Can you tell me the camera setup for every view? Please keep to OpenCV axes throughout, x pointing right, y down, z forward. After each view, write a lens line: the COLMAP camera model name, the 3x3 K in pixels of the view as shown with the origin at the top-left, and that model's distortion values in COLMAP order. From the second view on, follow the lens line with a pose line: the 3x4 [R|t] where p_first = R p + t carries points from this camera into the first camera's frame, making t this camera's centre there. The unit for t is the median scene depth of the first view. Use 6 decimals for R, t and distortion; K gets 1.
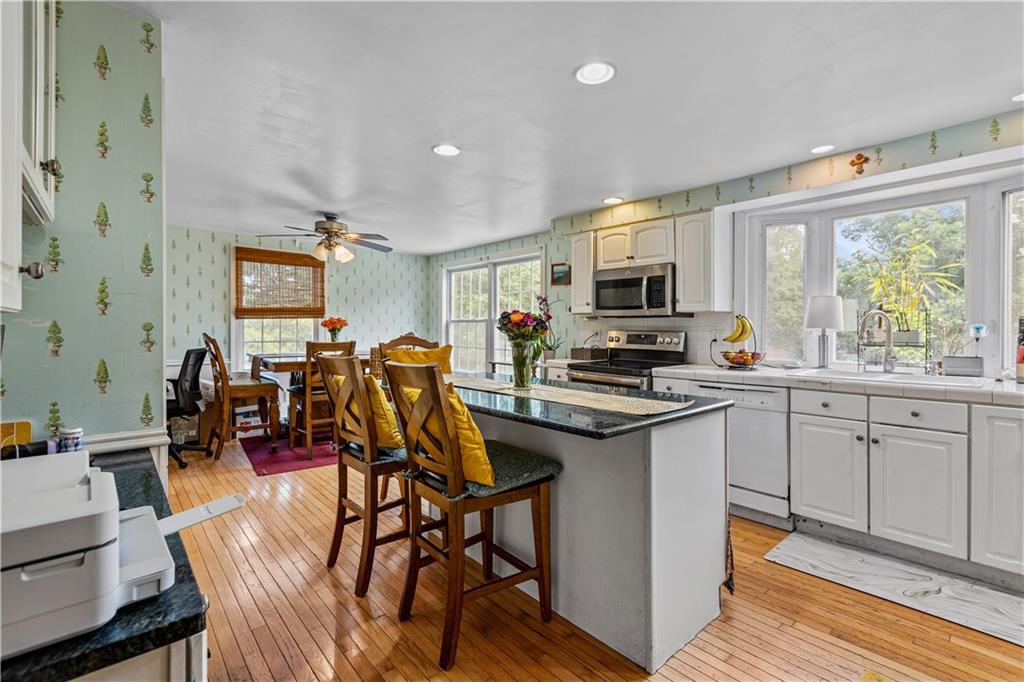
lens RADIAL K [[459.8, 0, 517.2], [0, 459.8, 331.6], [0, 0, 1]] dist [-0.001812, 0.000308]
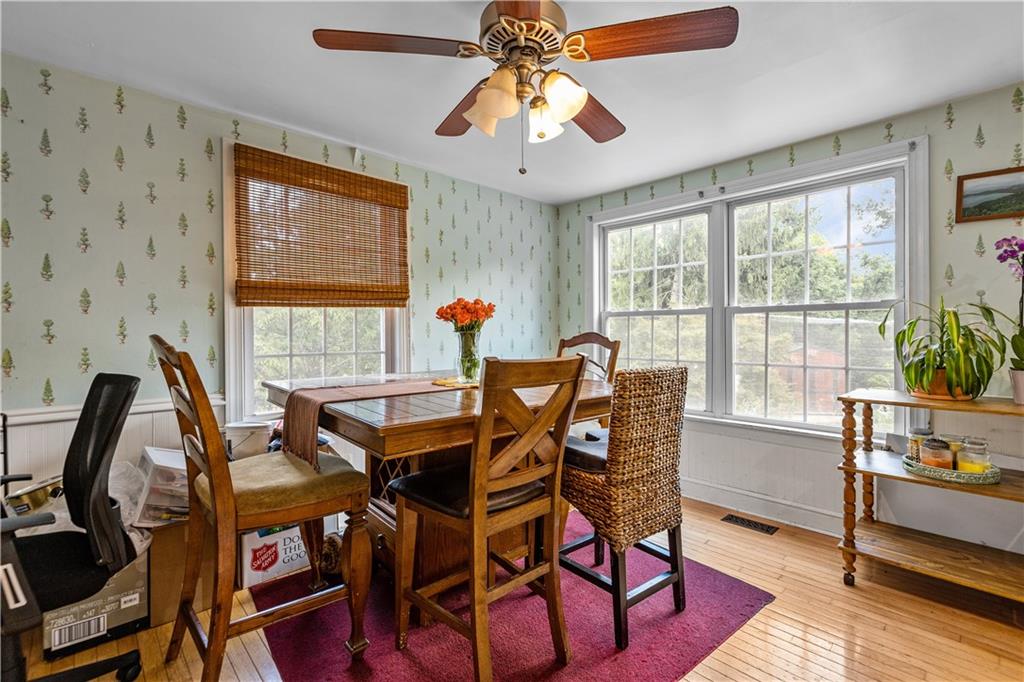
lens RADIAL K [[459.8, 0, 518.2], [0, 459.8, 336.7], [0, 0, 1]] dist [-0.001812, 0.000308]
pose [[0.999243, -0.009237, 0.037785, -0.362422], [0.009215, 0.999957, 0.000747, 0.005098], [-0.037790, -0.000398, 0.999286, 0.553379]]
